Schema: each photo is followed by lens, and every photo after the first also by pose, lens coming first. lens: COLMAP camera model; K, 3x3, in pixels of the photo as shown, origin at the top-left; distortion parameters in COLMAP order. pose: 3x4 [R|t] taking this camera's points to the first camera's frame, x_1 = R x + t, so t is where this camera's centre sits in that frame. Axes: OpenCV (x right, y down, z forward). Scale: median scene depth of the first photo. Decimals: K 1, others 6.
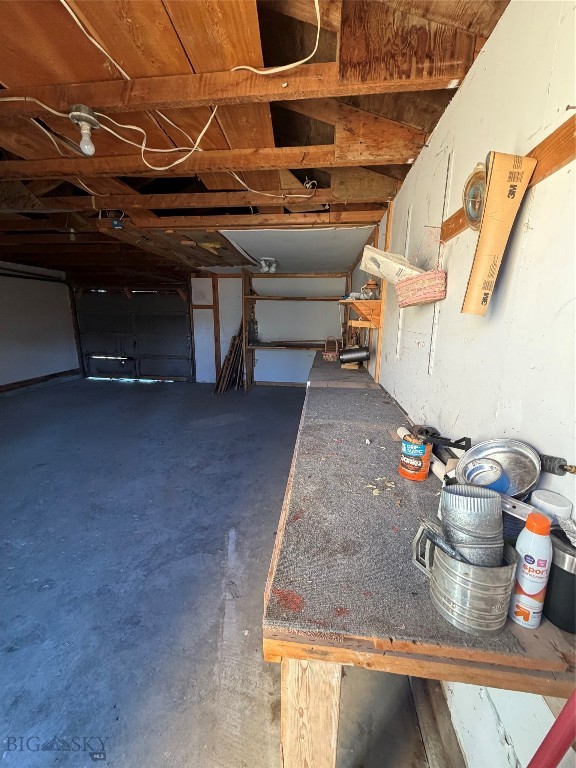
lens RADIAL K [[304.6, 0, 288.1], [0, 304.6, 381.6], [0, 0, 1]] dist [-0.004169, 0.000723]
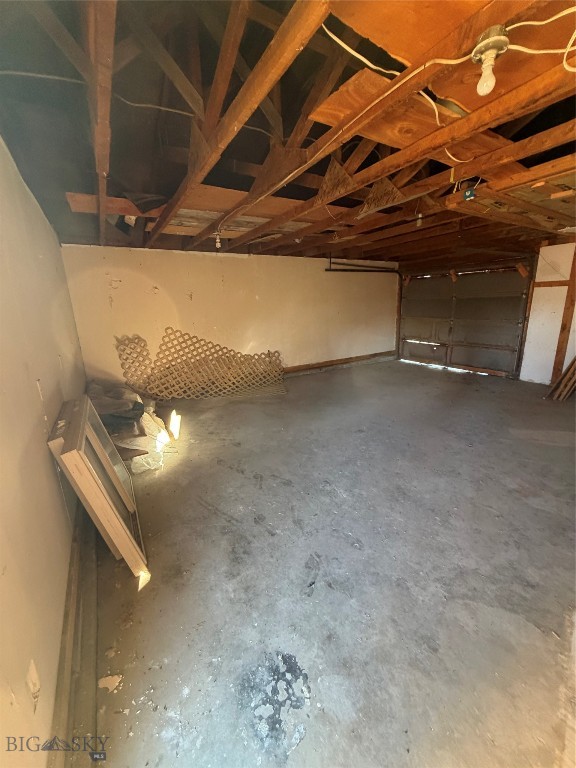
lens RADIAL K [[304.6, 0, 288.7], [0, 304.6, 384.0], [0, 0, 1]] dist [-0.004169, 0.000723]
pose [[0.603177, 0.169376, -0.779416, -0.097496], [-0.127338, 0.985108, 0.115530, -0.005949], [0.787377, 0.029564, 0.615763, 0.050890]]
